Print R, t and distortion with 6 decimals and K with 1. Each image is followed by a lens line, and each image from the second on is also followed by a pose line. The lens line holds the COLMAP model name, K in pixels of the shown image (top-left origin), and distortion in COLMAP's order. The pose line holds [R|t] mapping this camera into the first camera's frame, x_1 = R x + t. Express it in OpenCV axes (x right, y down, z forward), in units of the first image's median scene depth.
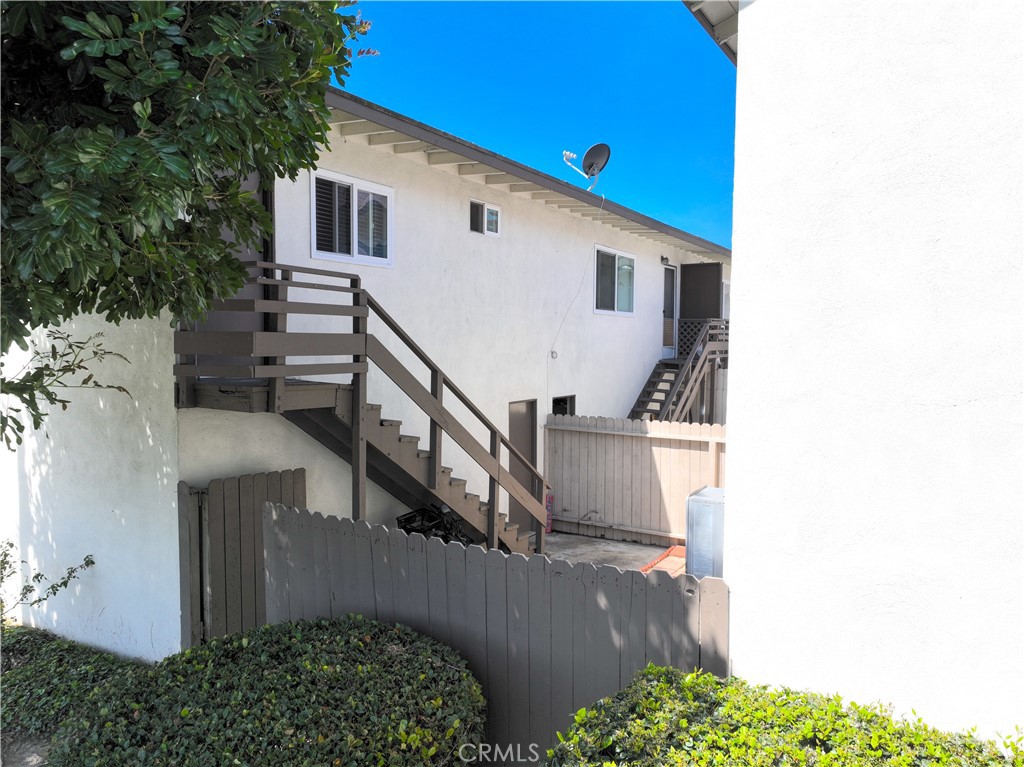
lens RADIAL K [[718.4, 0, 512.0], [0, 718.4, 383.5], [0, 0, 1]] dist [0.002455, 0.000079]
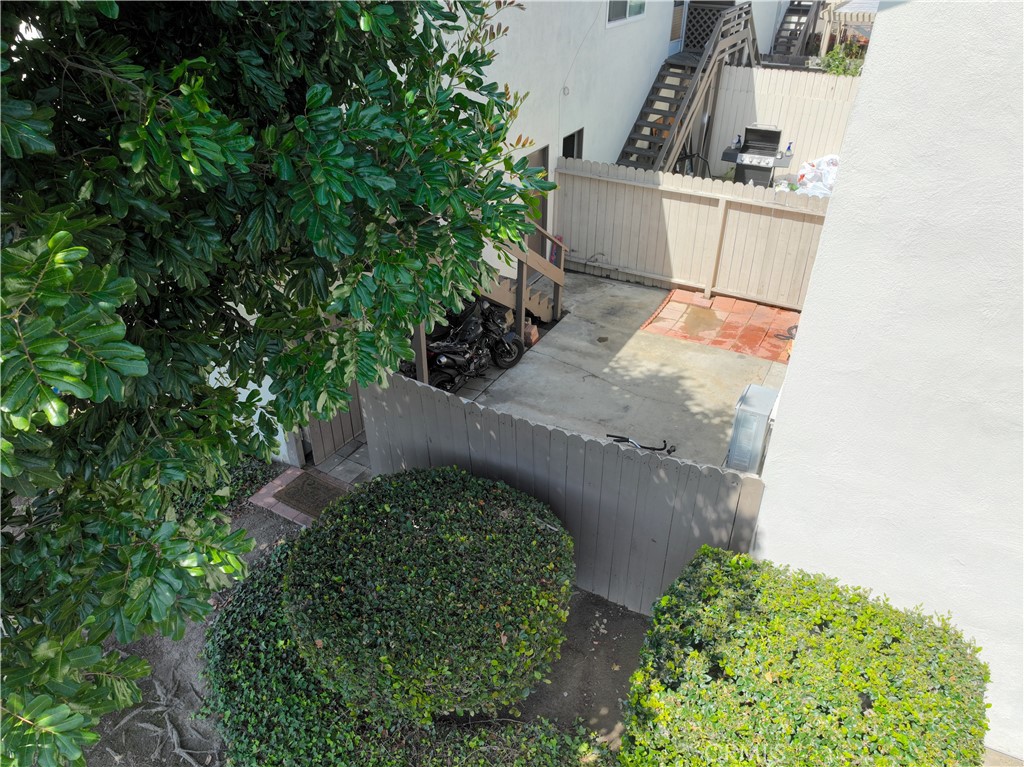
lens RADIAL K [[718.4, 0, 512.0], [0, 718.4, 383.5], [0, 0, 1]] dist [0.002455, 0.000079]
pose [[0.998284, -0.035413, 0.046639, -0.100003], [0.007922, 0.870775, 0.491617, -0.242073], [-0.058022, -0.490404, 0.869562, -0.019986]]
